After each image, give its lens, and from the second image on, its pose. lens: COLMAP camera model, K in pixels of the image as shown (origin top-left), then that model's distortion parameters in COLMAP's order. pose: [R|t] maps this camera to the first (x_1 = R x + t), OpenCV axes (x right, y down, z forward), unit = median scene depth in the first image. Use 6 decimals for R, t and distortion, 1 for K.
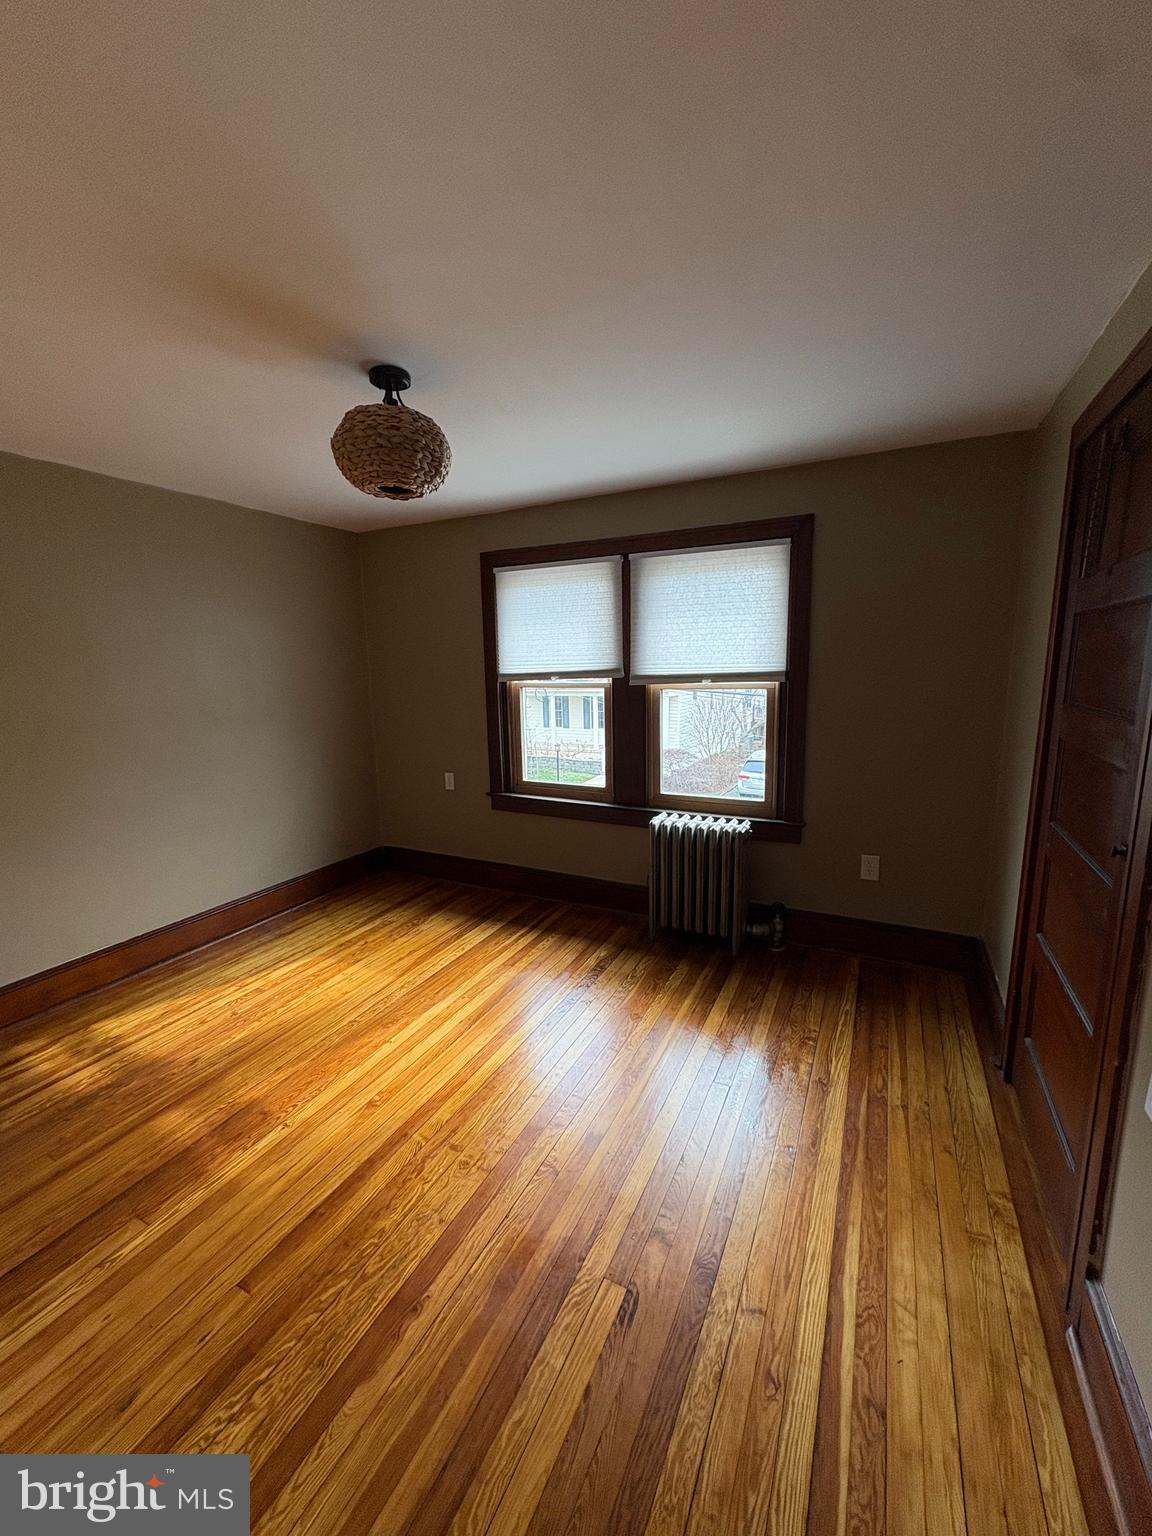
lens RADIAL K [[608.6, 0, 574.9], [0, 608.6, 767.5], [0, 0, 1]] dist [0.001545, -0.000106]
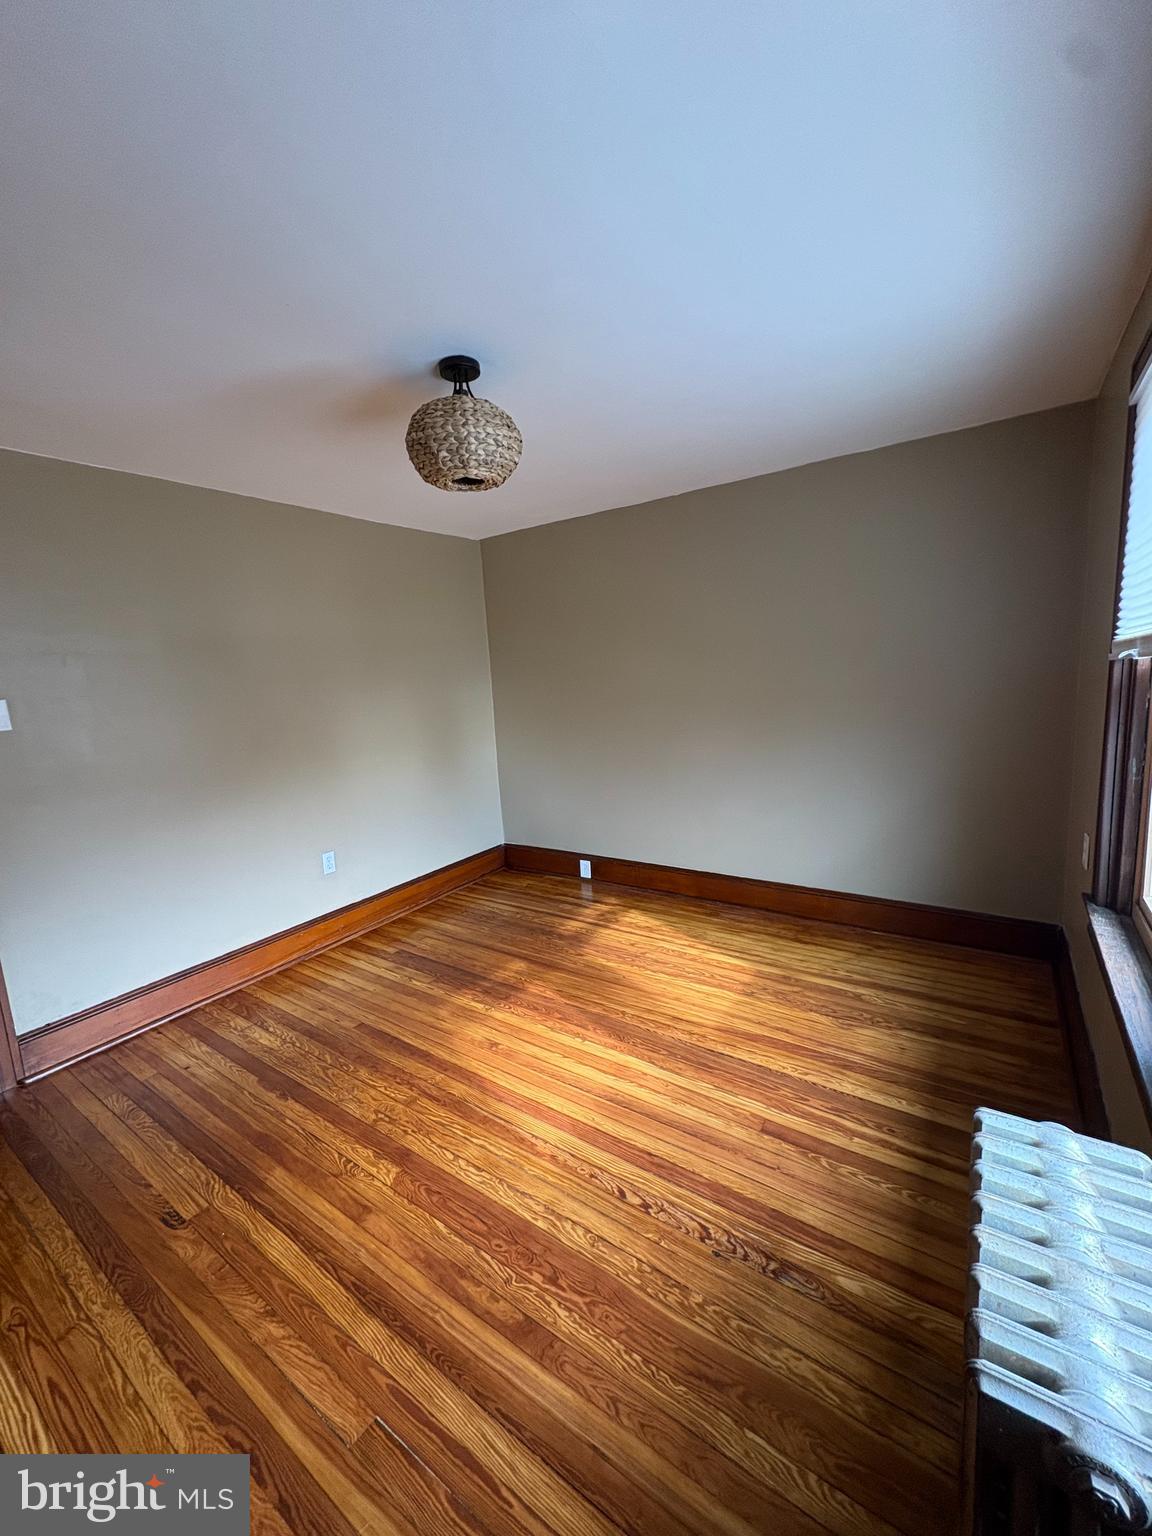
lens RADIAL K [[608.6, 0, 574.9], [0, 608.6, 767.5], [0, 0, 1]] dist [0.001545, -0.000106]
pose [[-0.132646, 0.181271, -0.974446, 0.527317], [-0.110870, 0.974250, 0.196327, -0.154201], [0.984943, 0.134079, -0.109132, 0.960671]]
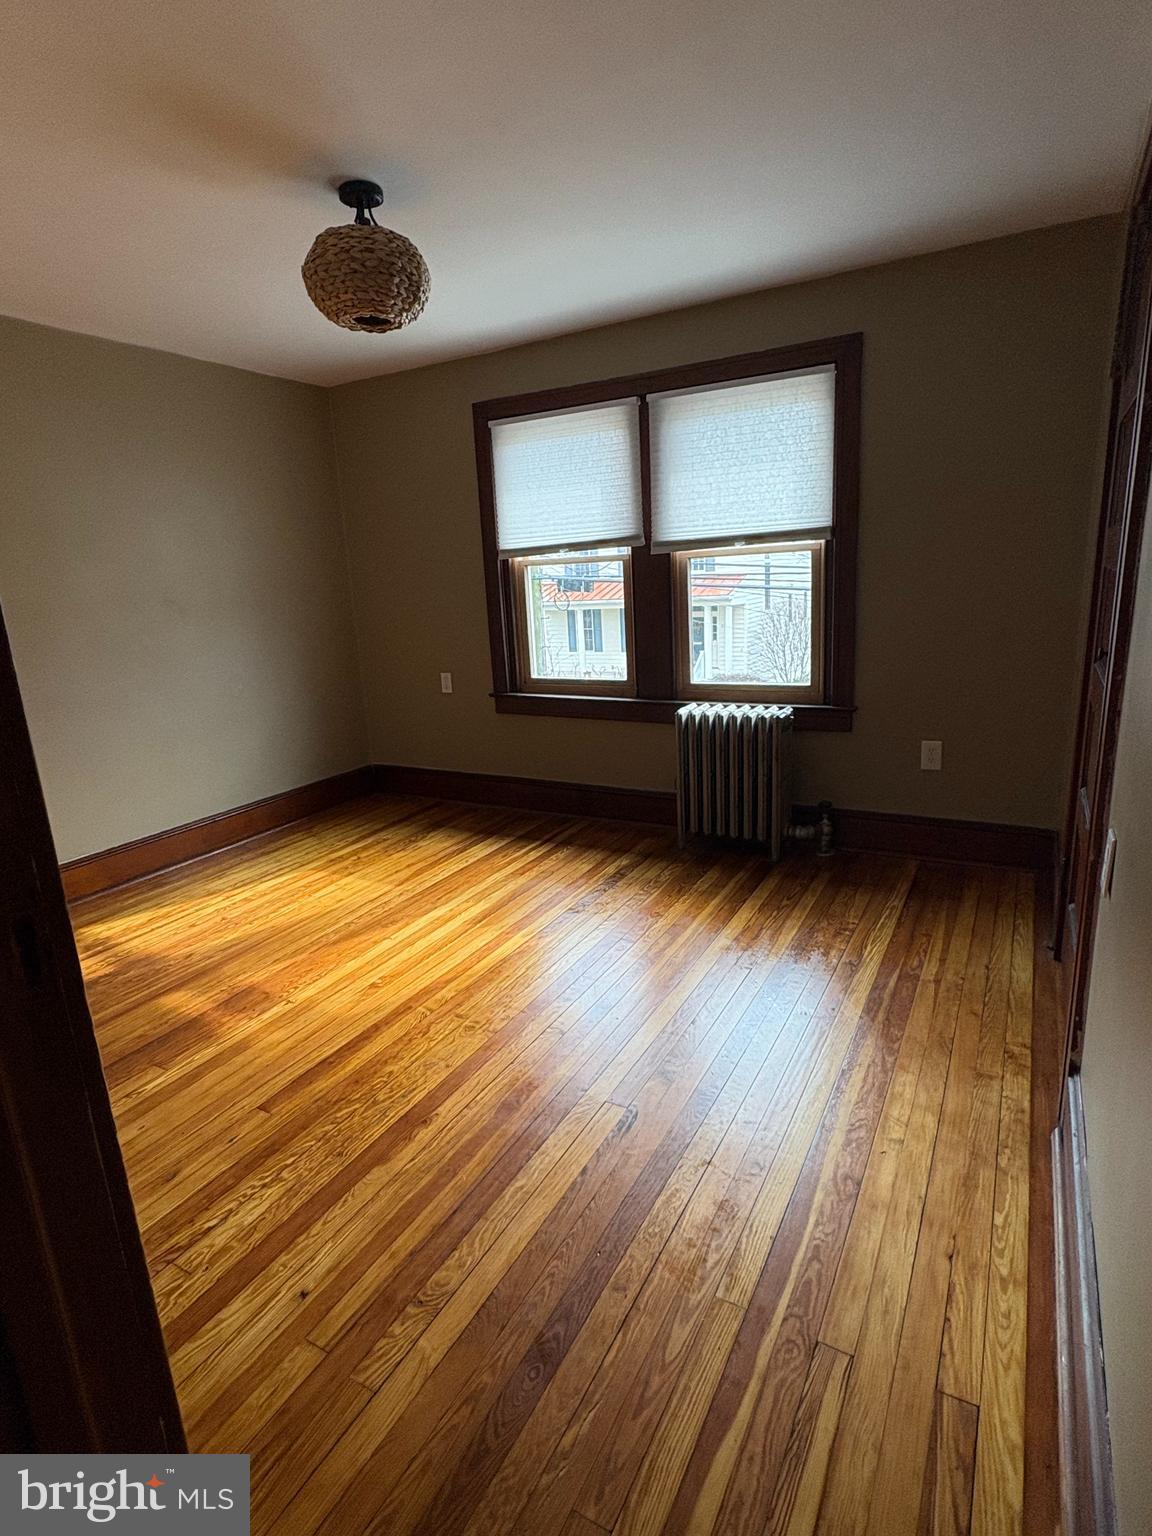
lens RADIAL K [[794.8, 0, 572.5], [0, 794.8, 767.7], [0, 0, 1]] dist [-0.001776, 0.000309]
pose [[0.998370, -0.020409, -0.053302, 0.042597], [0.024248, 0.997081, 0.072397, 0.100360], [0.051668, -0.073571, 0.995951, -0.167522]]
